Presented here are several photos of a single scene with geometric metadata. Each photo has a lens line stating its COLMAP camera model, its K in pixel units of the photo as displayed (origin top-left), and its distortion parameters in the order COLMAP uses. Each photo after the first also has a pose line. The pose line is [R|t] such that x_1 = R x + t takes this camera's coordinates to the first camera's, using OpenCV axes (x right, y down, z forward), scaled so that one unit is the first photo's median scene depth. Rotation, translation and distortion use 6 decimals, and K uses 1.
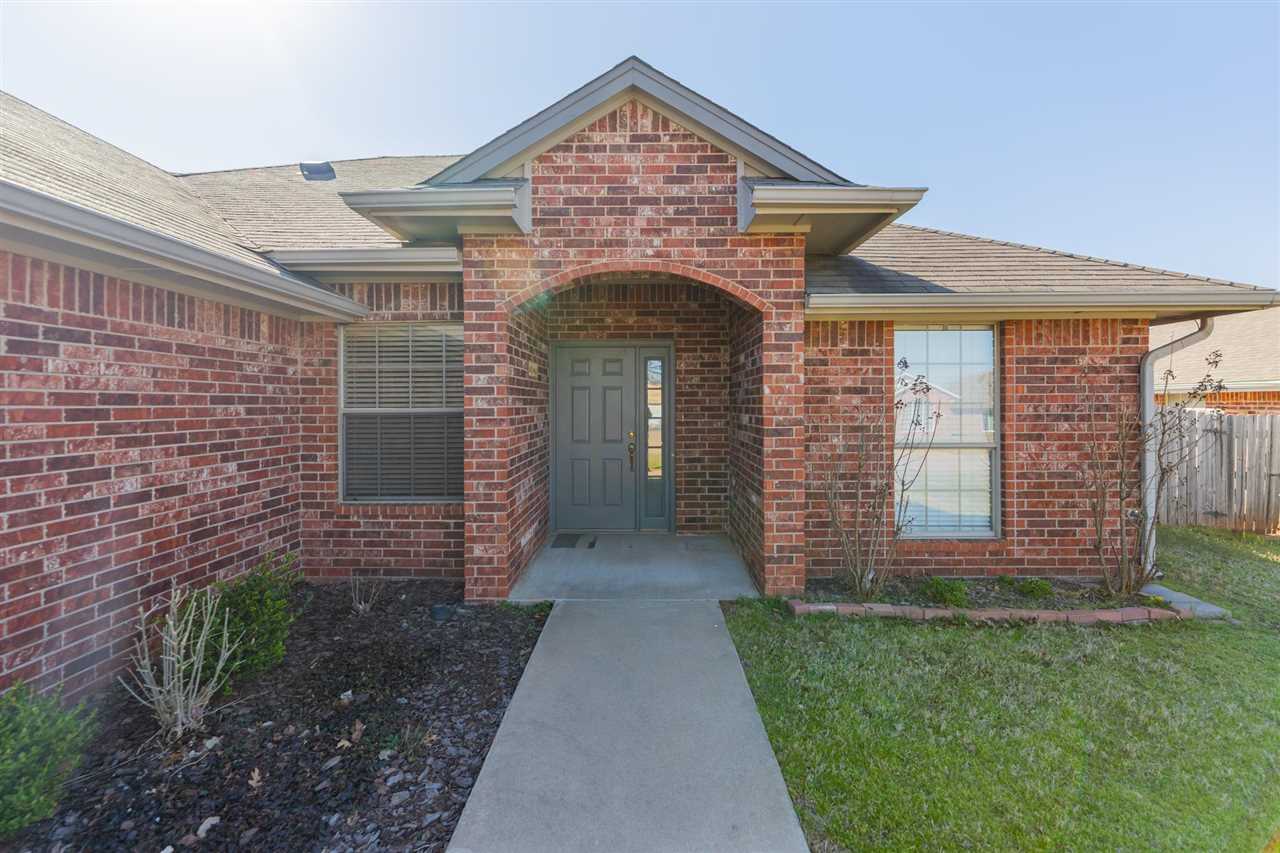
lens RADIAL K [[559.4, 0, 635.6], [0, 559.4, 405.6], [0, 0, 1]] dist [0.002699, 0.000106]
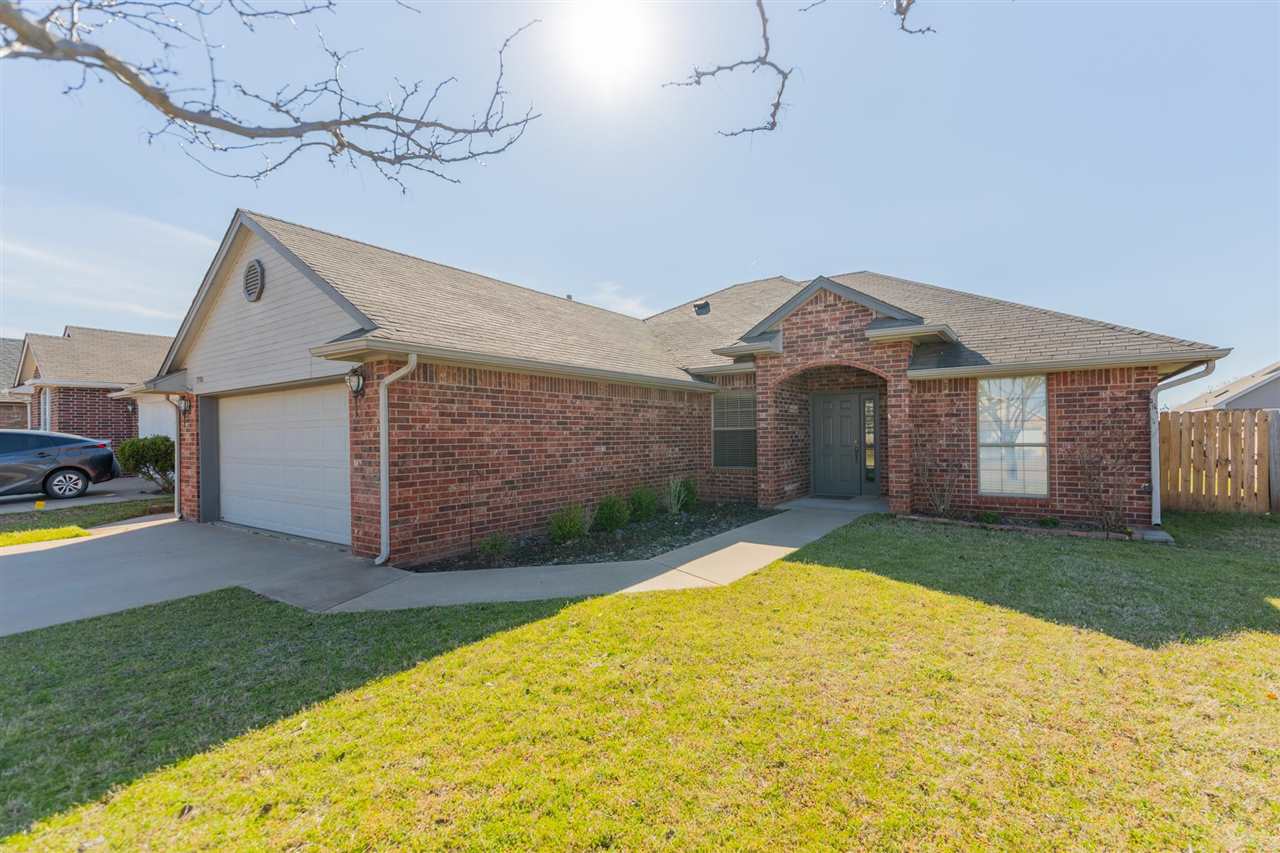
lens RADIAL K [[556.2, 0, 661.5], [0, 556.2, 429.0], [0, 0, 1]] dist [0.001316, 0.000056]
pose [[0.833283, -0.012310, -0.552709, 0.675617], [0.007220, 0.999909, -0.011385, 0.037653], [0.552799, 0.005496, 0.833296, -1.225670]]
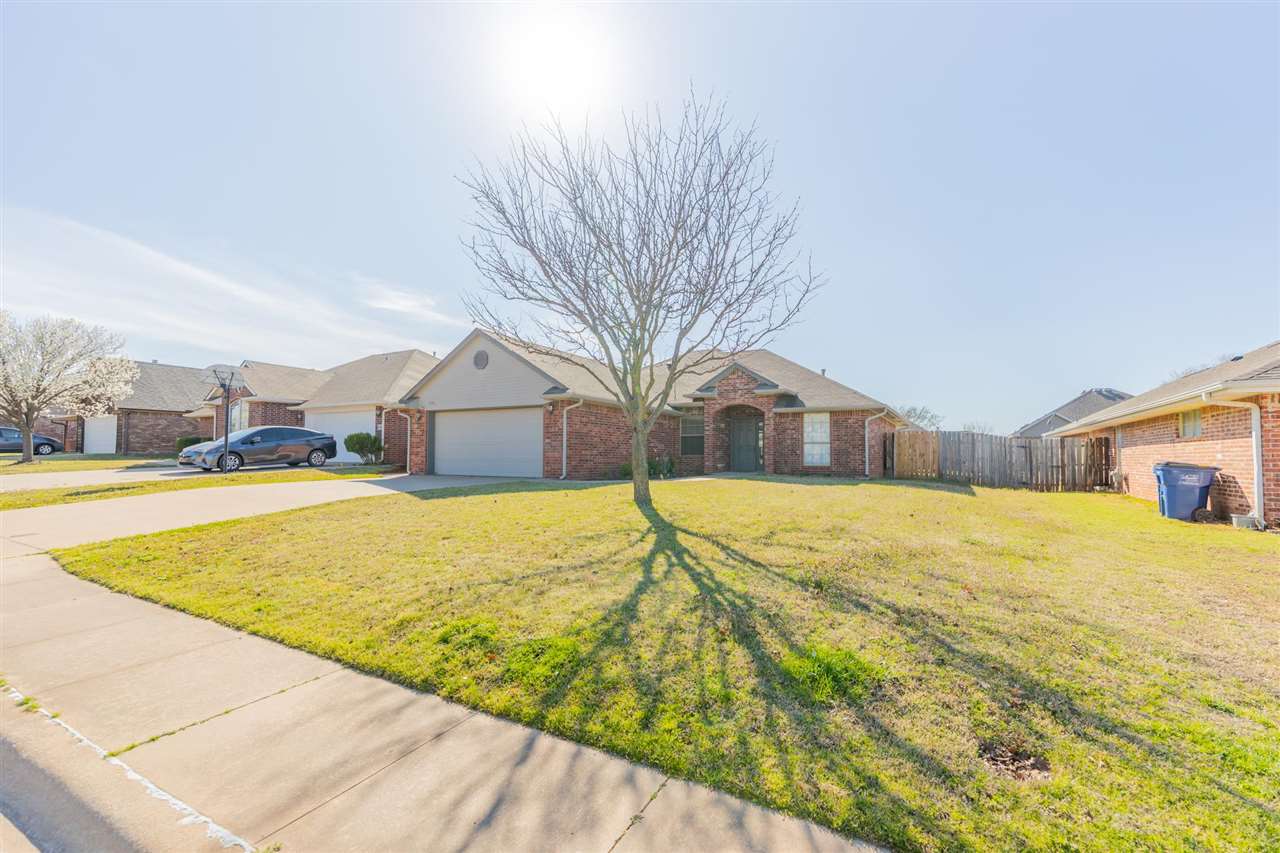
lens RADIAL K [[556.2, 0, 661.5], [0, 556.2, 429.0], [0, 0, 1]] dist [0.001316, 0.000056]
pose [[0.888001, -0.015344, -0.459585, 1.564131], [-0.010390, 0.998519, -0.053412, 0.220932], [0.459724, 0.052205, 0.886526, -3.406325]]
